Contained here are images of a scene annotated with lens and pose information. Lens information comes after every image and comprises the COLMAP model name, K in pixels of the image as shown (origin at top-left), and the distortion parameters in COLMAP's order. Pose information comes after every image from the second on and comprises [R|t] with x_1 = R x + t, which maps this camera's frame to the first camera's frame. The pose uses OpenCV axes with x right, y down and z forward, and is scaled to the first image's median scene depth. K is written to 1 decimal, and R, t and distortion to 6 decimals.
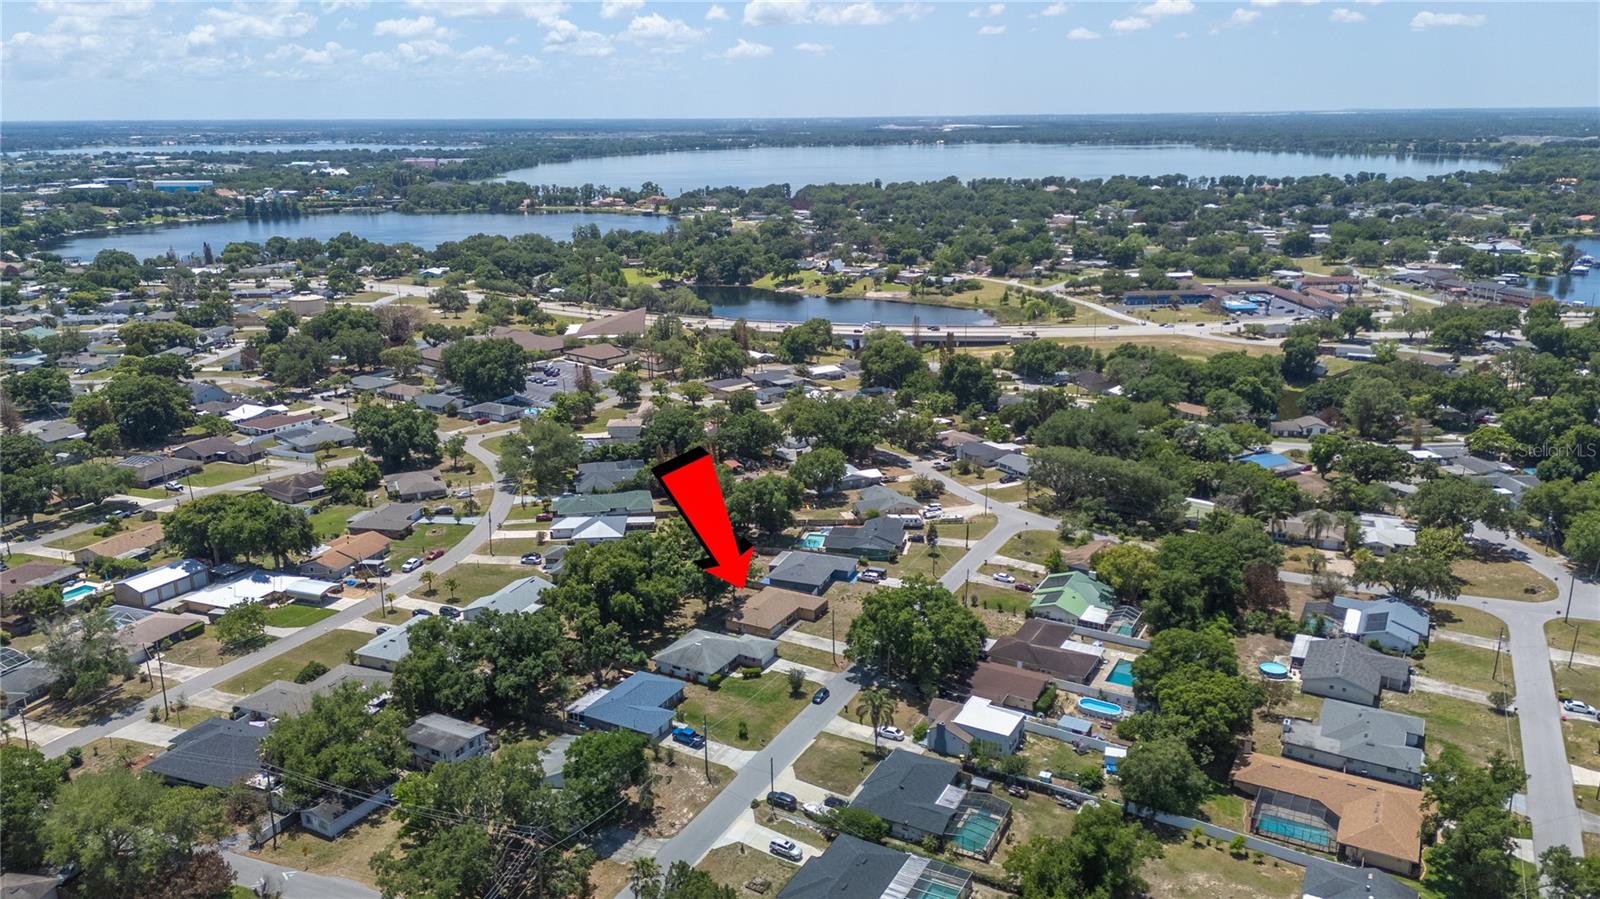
lens RADIAL K [[1173.1, 0, 801.2], [0, 1173.1, 459.9], [0, 0, 1]] dist [0.058274, -0.052669]
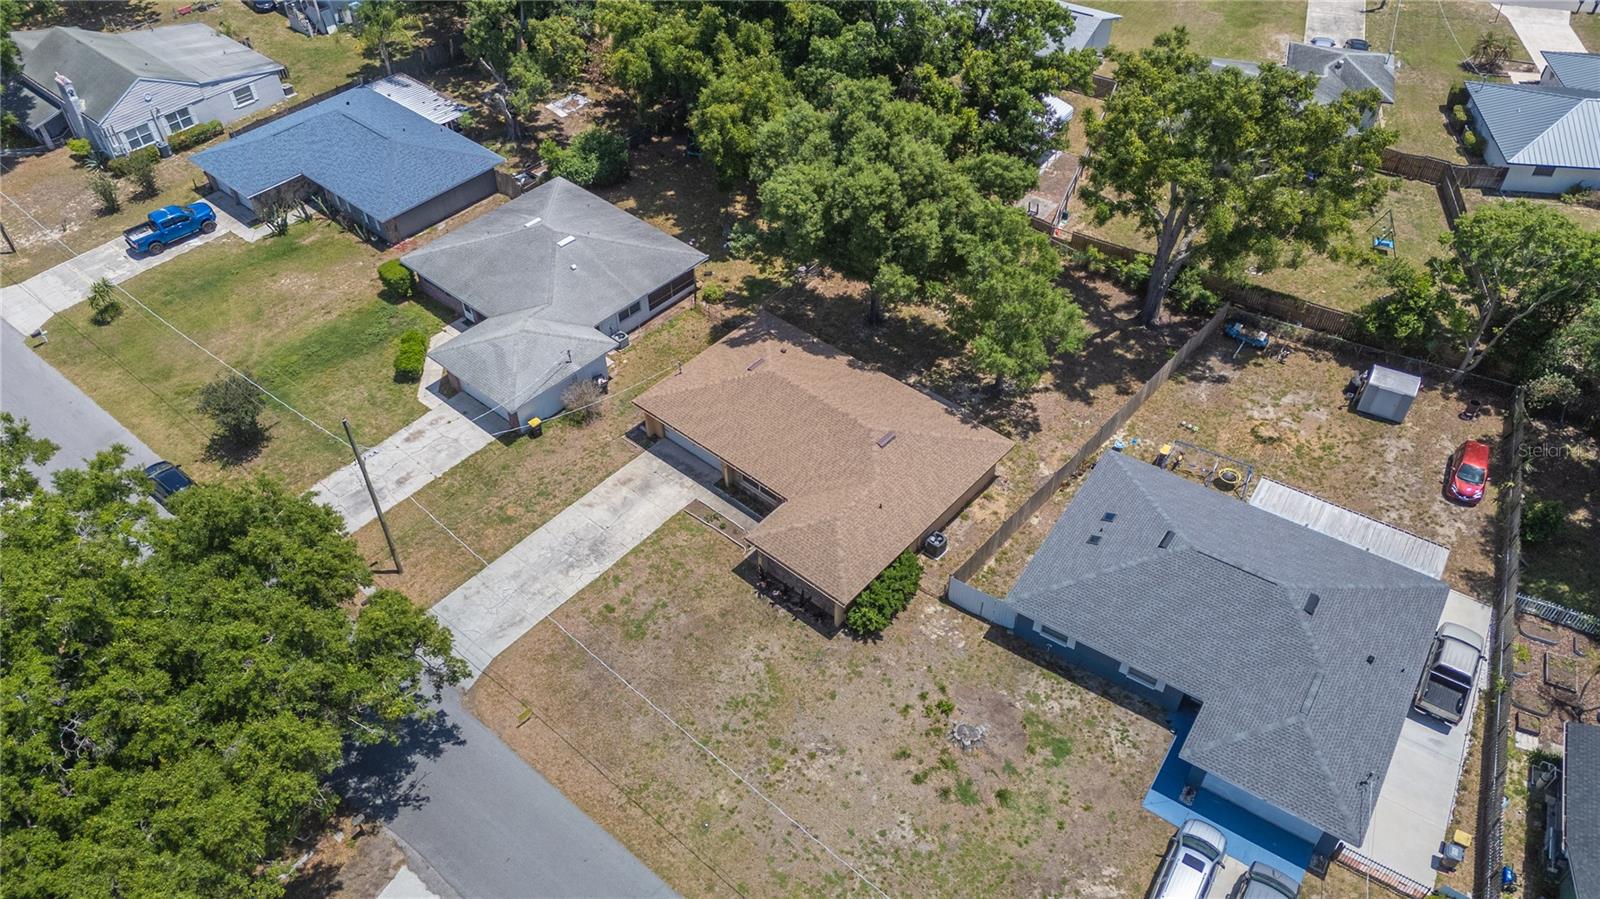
lens RADIAL K [[1173.1, 0, 798.6], [0, 1173.1, 449.8], [0, 0, 1]] dist [0.058274, -0.052669]
pose [[-0.230008, 0.681927, -0.694314, 0.023387], [-0.265076, 0.642568, 0.718917, -0.009096], [0.936392, 0.349403, 0.032966, 0.141398]]
